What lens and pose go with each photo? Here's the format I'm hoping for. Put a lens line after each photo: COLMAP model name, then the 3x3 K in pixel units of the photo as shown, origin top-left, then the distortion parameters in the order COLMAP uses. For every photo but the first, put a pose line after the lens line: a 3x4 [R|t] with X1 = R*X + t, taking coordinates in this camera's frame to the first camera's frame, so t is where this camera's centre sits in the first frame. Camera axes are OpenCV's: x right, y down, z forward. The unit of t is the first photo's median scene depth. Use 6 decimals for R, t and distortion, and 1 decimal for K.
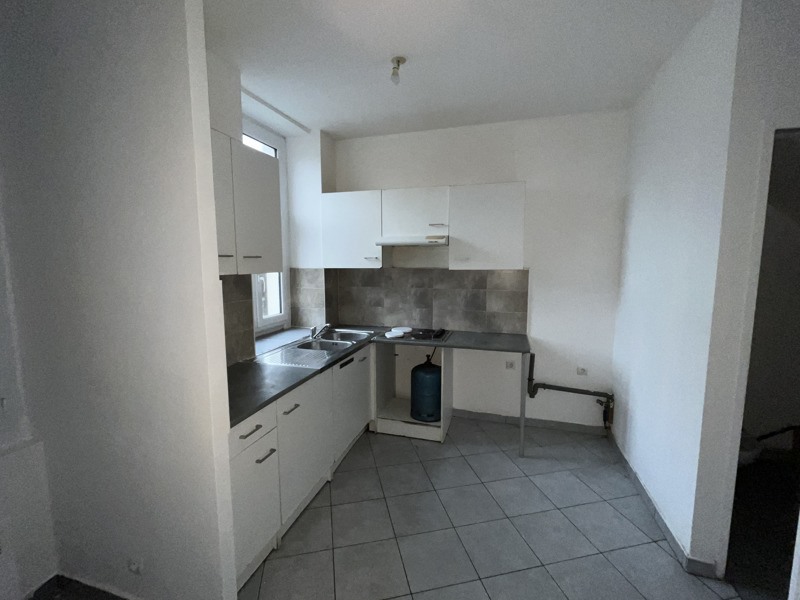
lens RADIAL K [[355.7, 0, 399.4], [0, 355.7, 300.9], [0, 0, 1]] dist [0.003524, 0.000497]
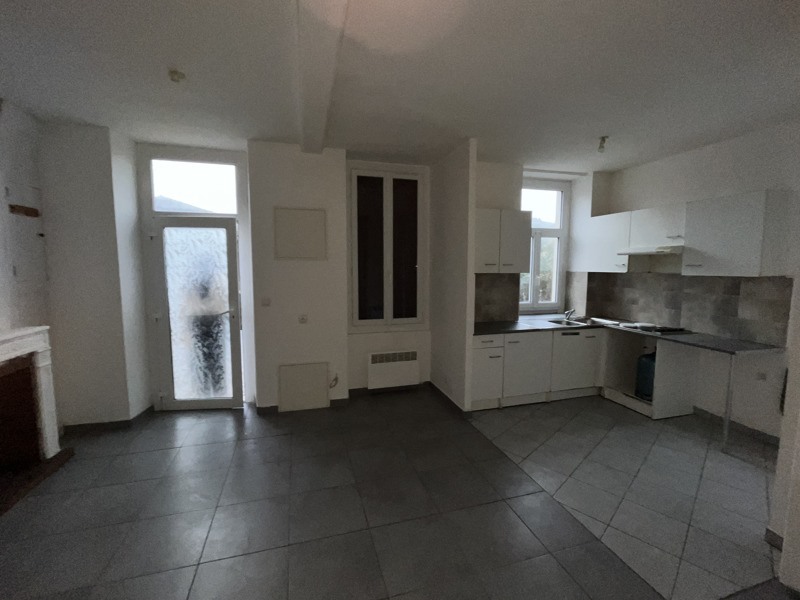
lens RADIAL K [[355.7, 0, 400.5], [0, 355.7, 299.9], [0, 0, 1]] dist [0.003524, 0.000497]
pose [[0.539005, 0.088825, -0.837606, 0.568831], [-0.096834, 0.994365, 0.043135, 0.027053], [0.836718, 0.057858, 0.544569, -0.347172]]
